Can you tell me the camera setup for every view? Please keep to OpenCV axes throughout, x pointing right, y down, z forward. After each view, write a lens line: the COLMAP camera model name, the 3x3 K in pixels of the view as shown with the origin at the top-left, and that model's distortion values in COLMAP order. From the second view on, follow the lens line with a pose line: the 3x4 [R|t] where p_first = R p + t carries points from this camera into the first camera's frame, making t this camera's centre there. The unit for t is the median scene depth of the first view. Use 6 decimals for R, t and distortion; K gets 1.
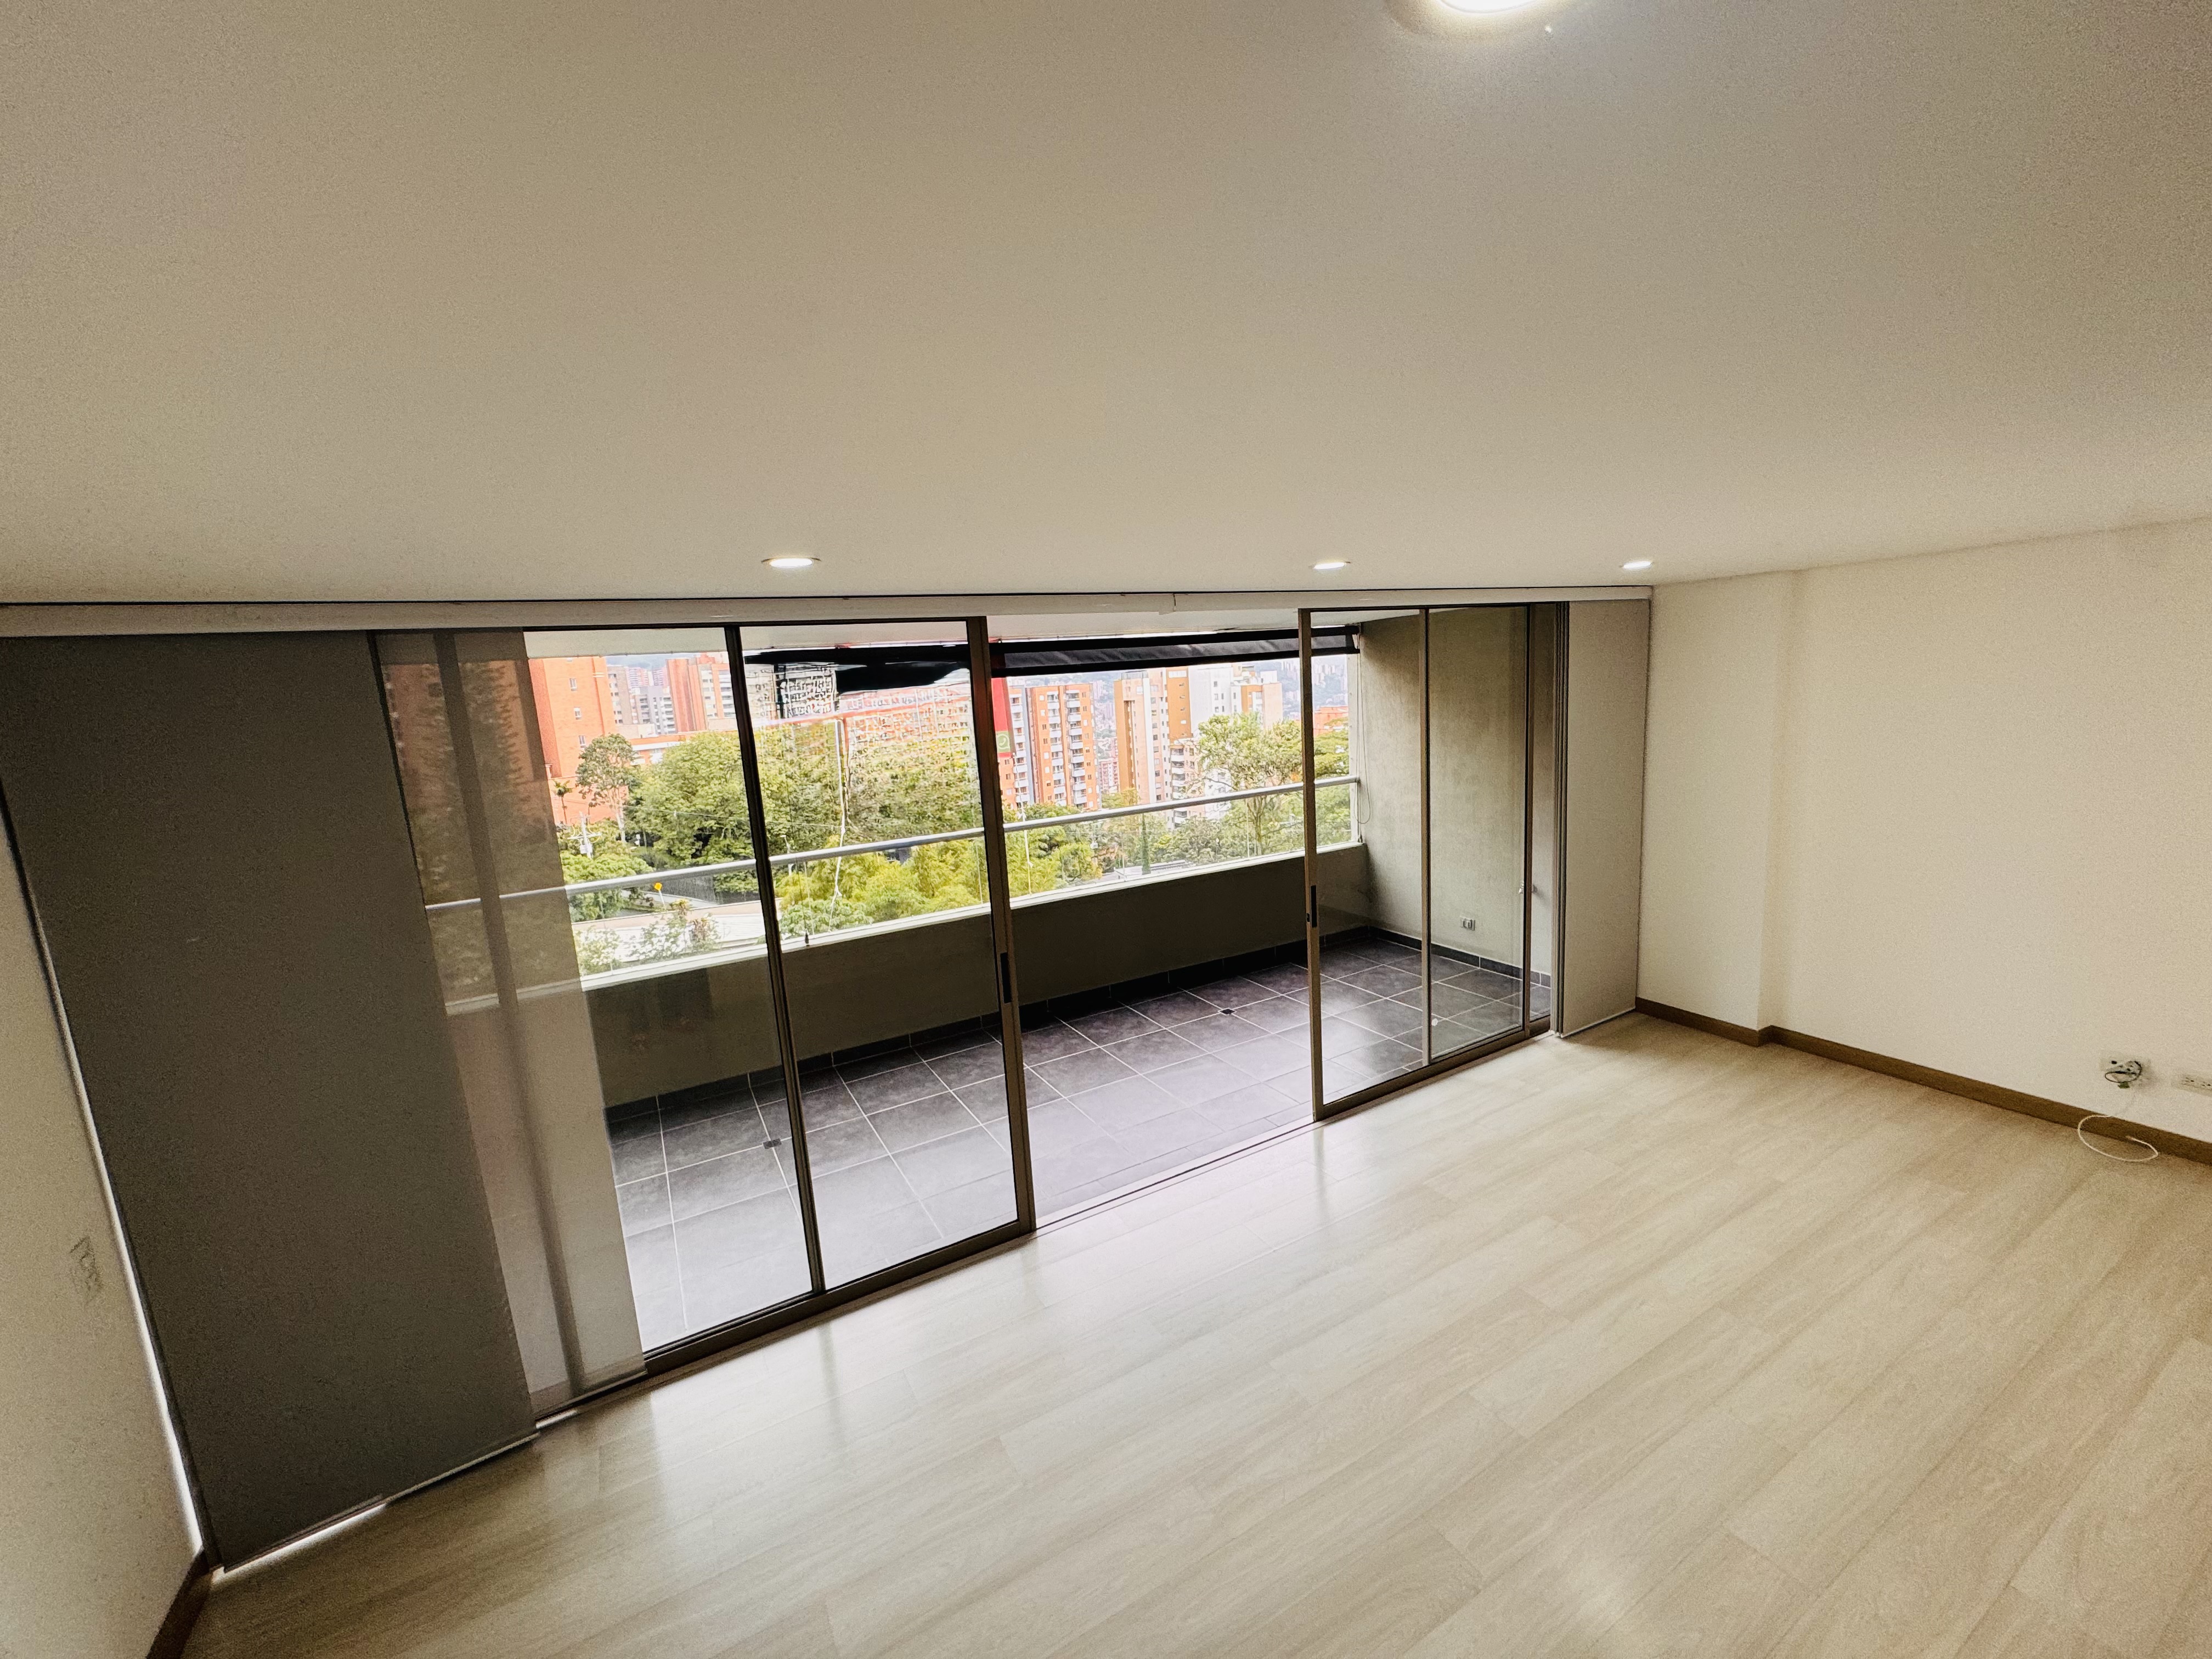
lens RADIAL K [[885.9, 0, 1106.3], [0, 885.9, 818.8], [0, 0, 1]] dist [-0.002011, 0.000275]
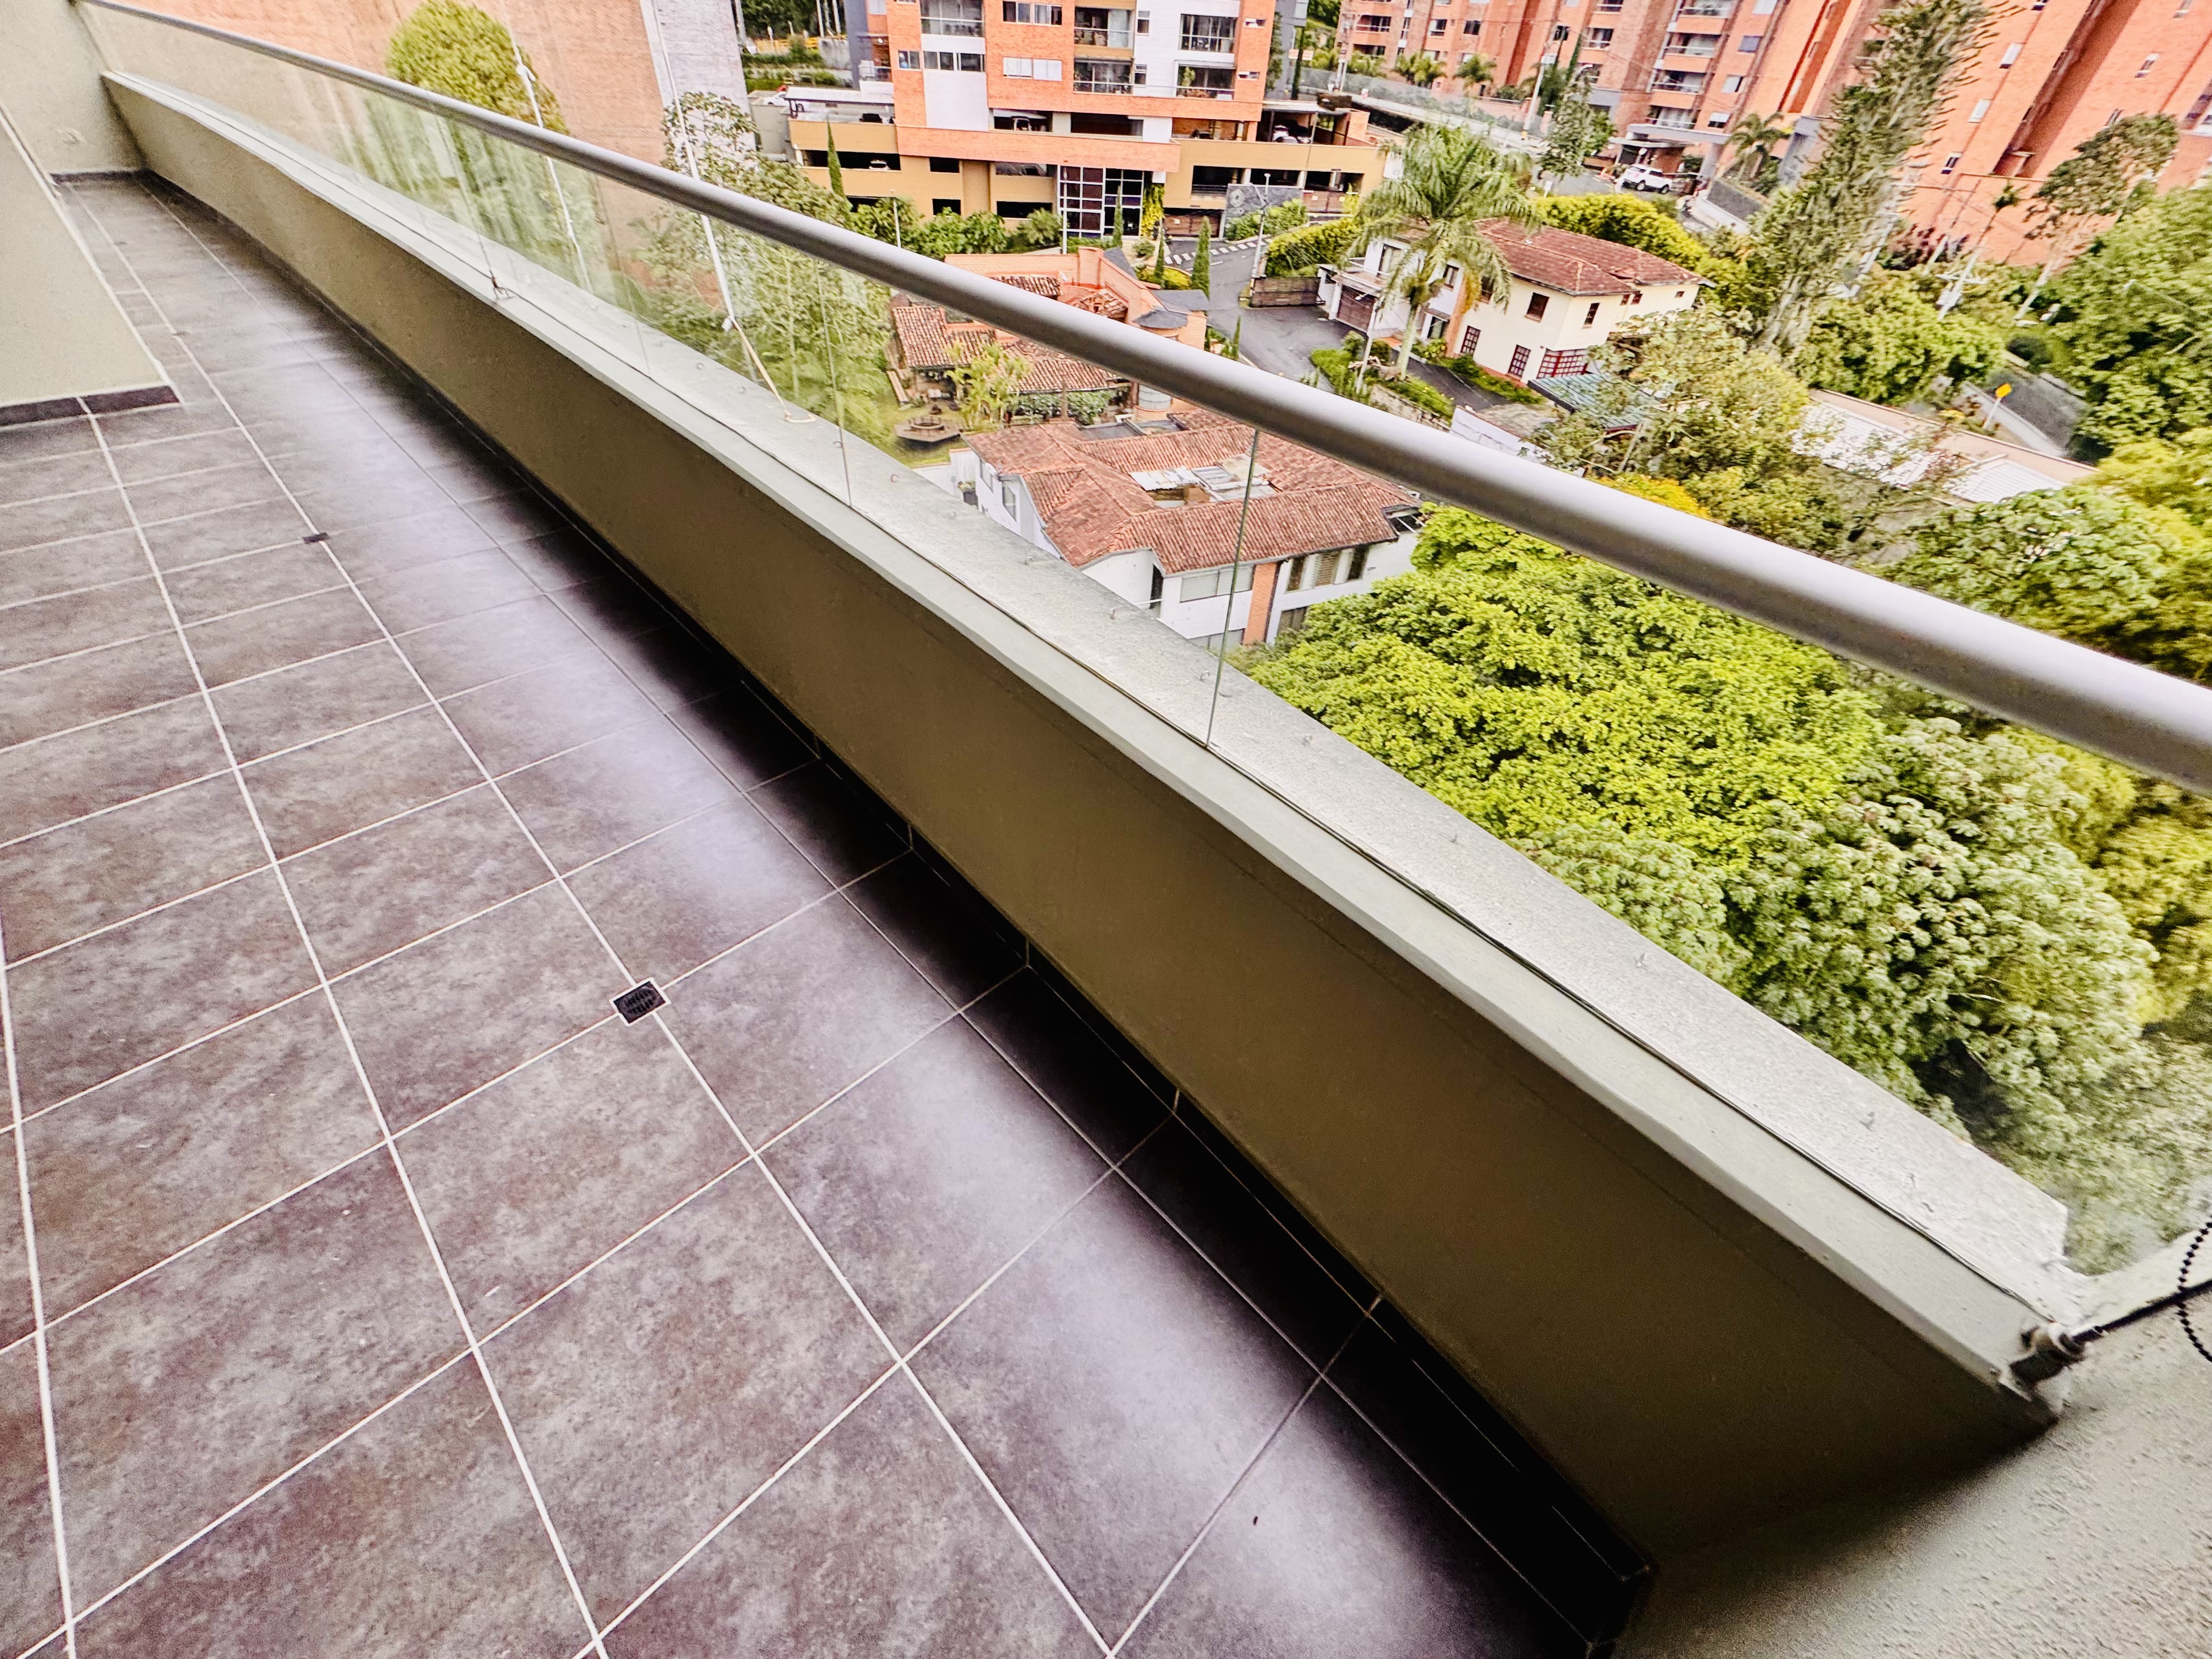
lens RADIAL K [[885.9, 0, 1125.1], [0, 885.9, 824.8], [0, 0, 1]] dist [-0.002011, 0.000275]
pose [[0.259878, 0.708155, -0.656490, 0.400646], [-0.214399, 0.705195, 0.675821, -0.097722], [0.941539, -0.034880, 0.335092, 1.220622]]
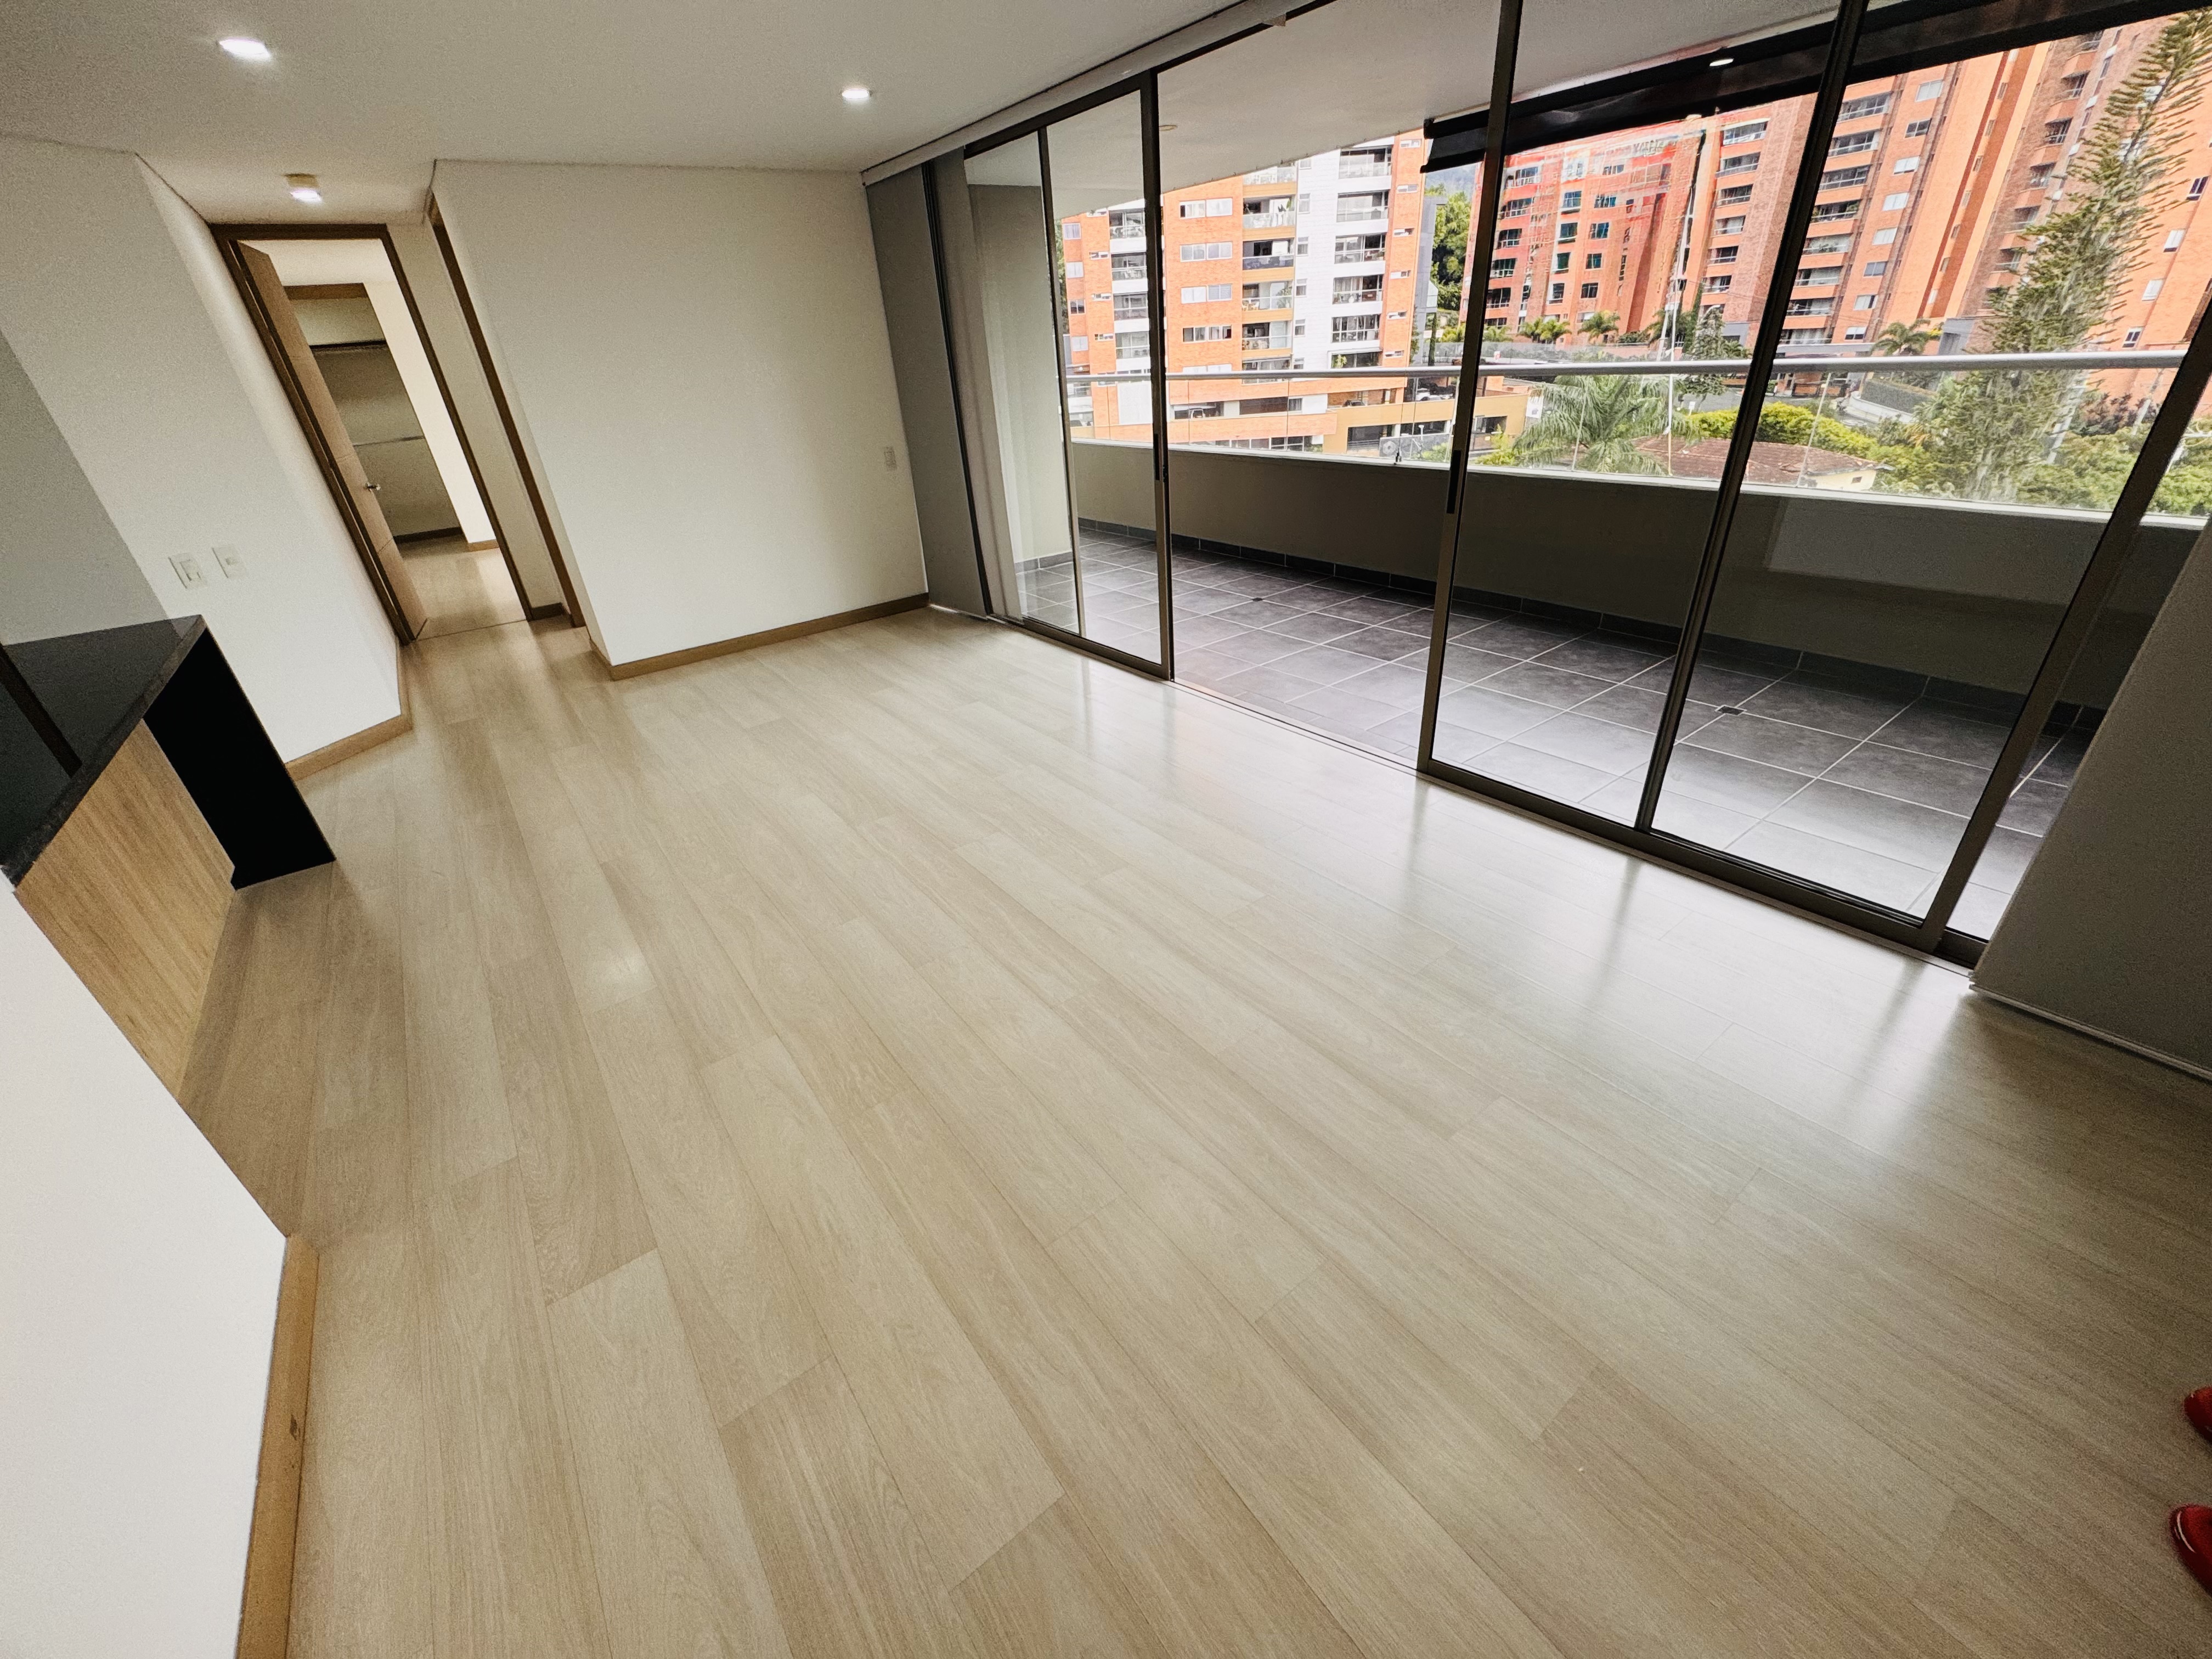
lens RADIAL K [[885.9, 0, 1107.6], [0, 885.9, 829.4], [0, 0, 1]] dist [-0.002011, 0.000275]
pose [[0.135126, 0.529884, -0.837236, 0.772802], [-0.094487, 0.848026, 0.521463, -0.008570], [0.986313, 0.008645, 0.164658, 0.497689]]
